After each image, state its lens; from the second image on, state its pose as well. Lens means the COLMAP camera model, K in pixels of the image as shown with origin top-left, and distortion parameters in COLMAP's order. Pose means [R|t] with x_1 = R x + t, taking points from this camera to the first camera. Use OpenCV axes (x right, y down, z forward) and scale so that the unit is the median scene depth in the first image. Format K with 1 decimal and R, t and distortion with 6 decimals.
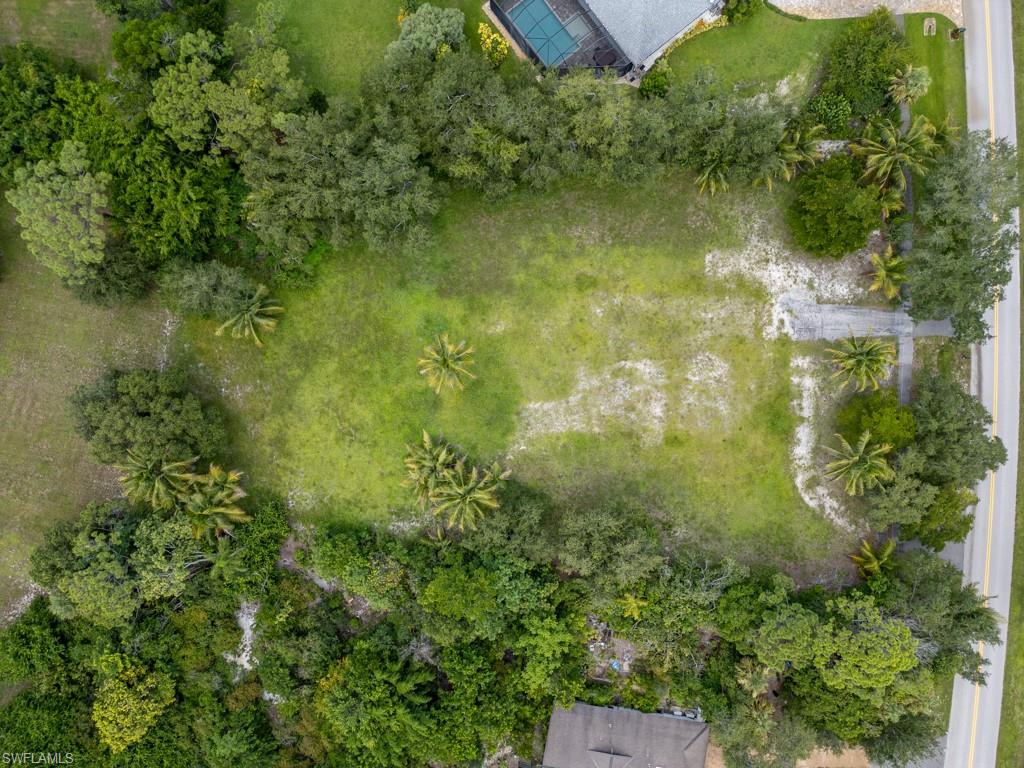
lens RADIAL K [[717.7, 0, 509.0], [0, 717.7, 384.2], [0, 0, 1]] dist [0.042520, -0.031646]
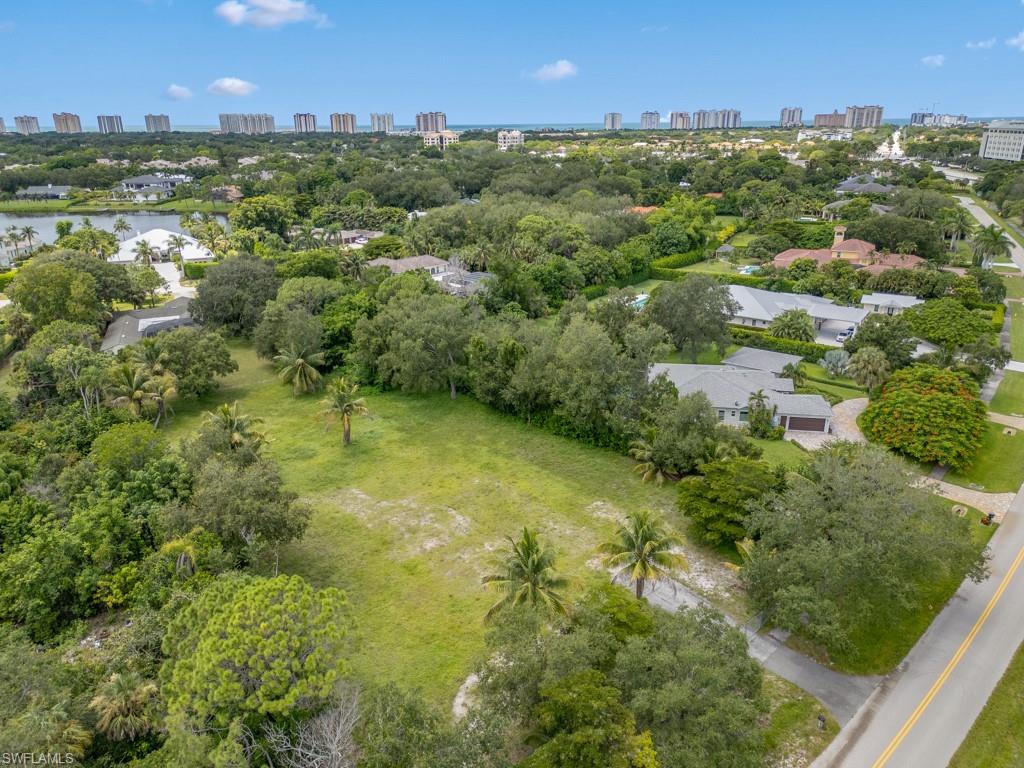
lens RADIAL K [[717.7, 0, 512.0], [0, 717.7, 385.3], [0, 0, 1]] dist [0.042520, -0.031646]
pose [[0.678863, 0.245608, -0.691970, 0.794728], [-0.733920, 0.255868, -0.629200, 0.438830], [0.022517, 0.934991, 0.353955, 0.539022]]
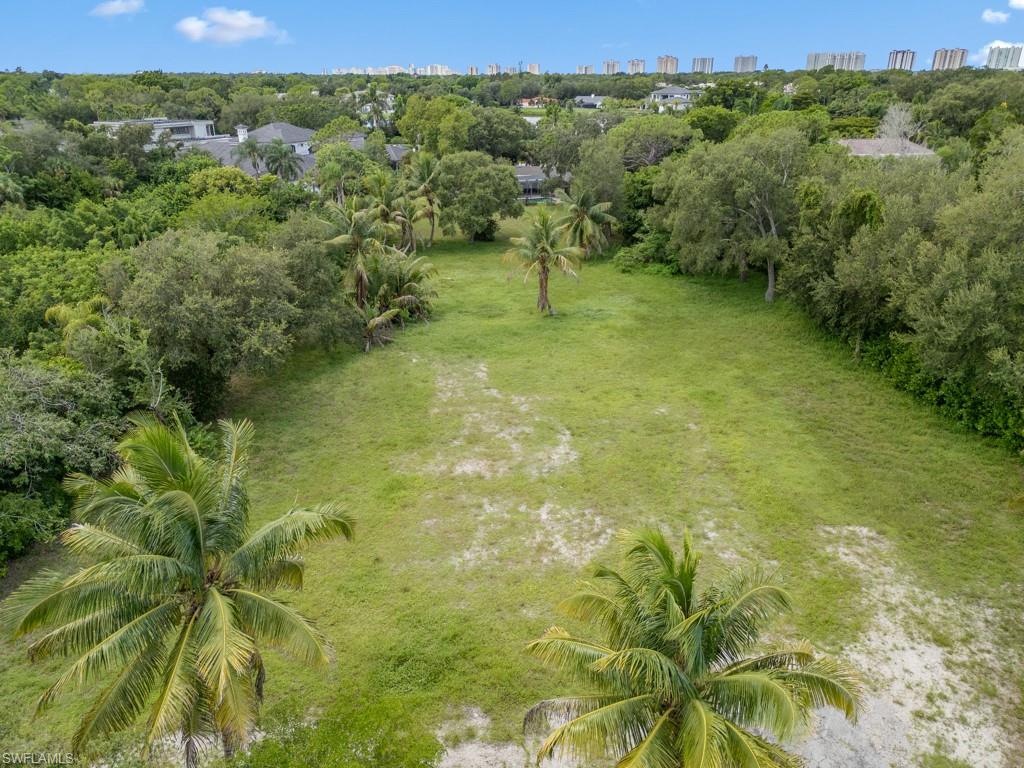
lens RADIAL K [[717.7, 0, 506.9], [0, 717.7, 391.2], [0, 0, 1]] dist [0.042520, -0.031646]
pose [[0.014559, 0.402599, -0.915261, 0.596286], [-0.999587, 0.028544, -0.003345, 0.012056], [0.024778, 0.914931, 0.402848, 0.775270]]
